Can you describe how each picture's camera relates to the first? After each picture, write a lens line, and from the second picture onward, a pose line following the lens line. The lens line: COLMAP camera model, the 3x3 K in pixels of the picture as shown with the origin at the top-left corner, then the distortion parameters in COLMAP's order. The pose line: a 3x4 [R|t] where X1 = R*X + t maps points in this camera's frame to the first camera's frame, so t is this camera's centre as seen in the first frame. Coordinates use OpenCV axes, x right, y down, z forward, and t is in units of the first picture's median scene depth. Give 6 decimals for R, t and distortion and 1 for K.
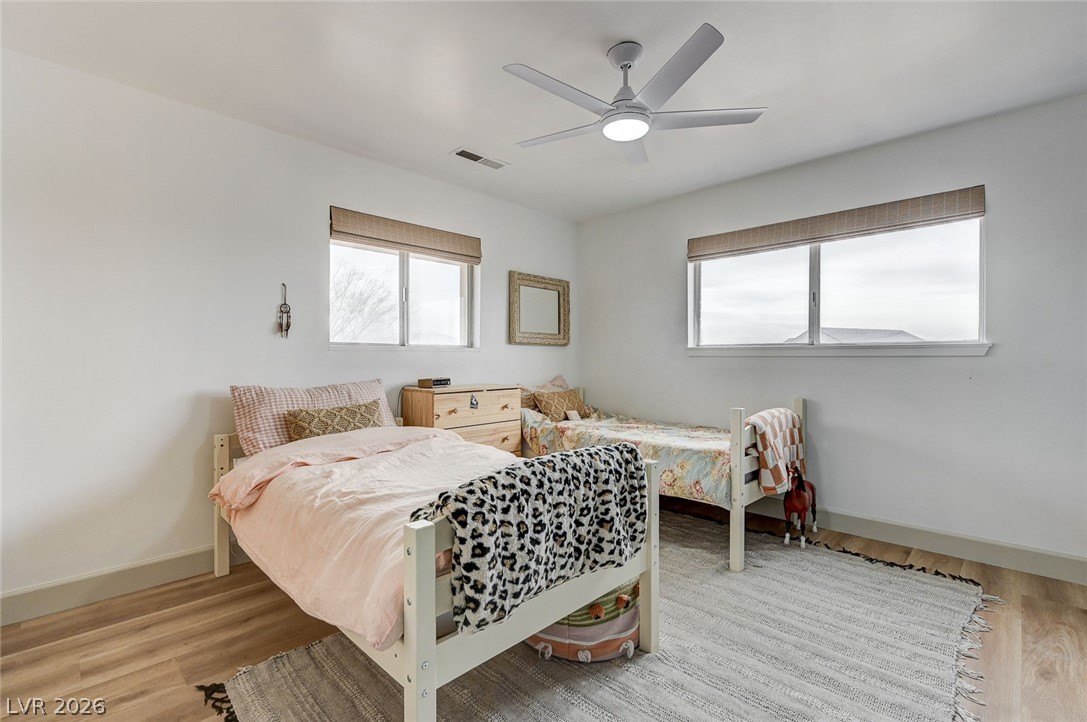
lens RADIAL K [[455.0, 0, 550.3], [0, 455.0, 358.4], [0, 0, 1]] dist [0.000420, -0.000011]
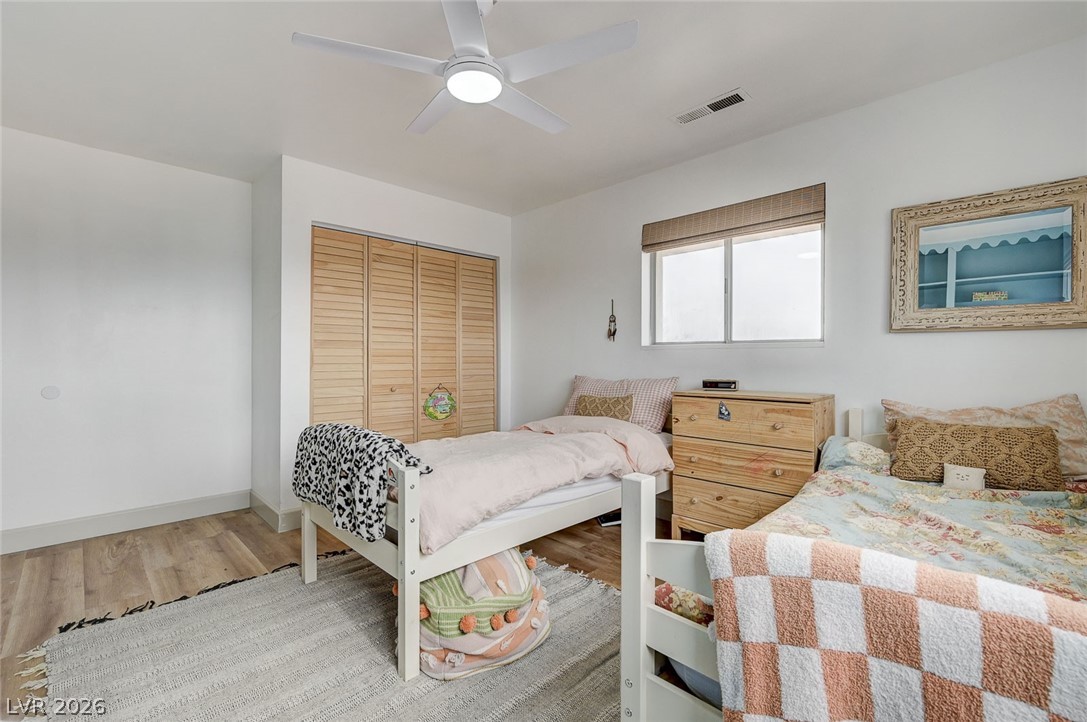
lens RADIAL K [[455.0, 0, 550.3], [0, 455.0, 358.4], [0, 0, 1]] dist [0.000420, -0.000011]
pose [[0.026391, -0.000057, -0.999652, 0.619176], [-0.007772, 0.999970, -0.000263, 0.005851], [0.999621, 0.007776, 0.026390, 0.678521]]
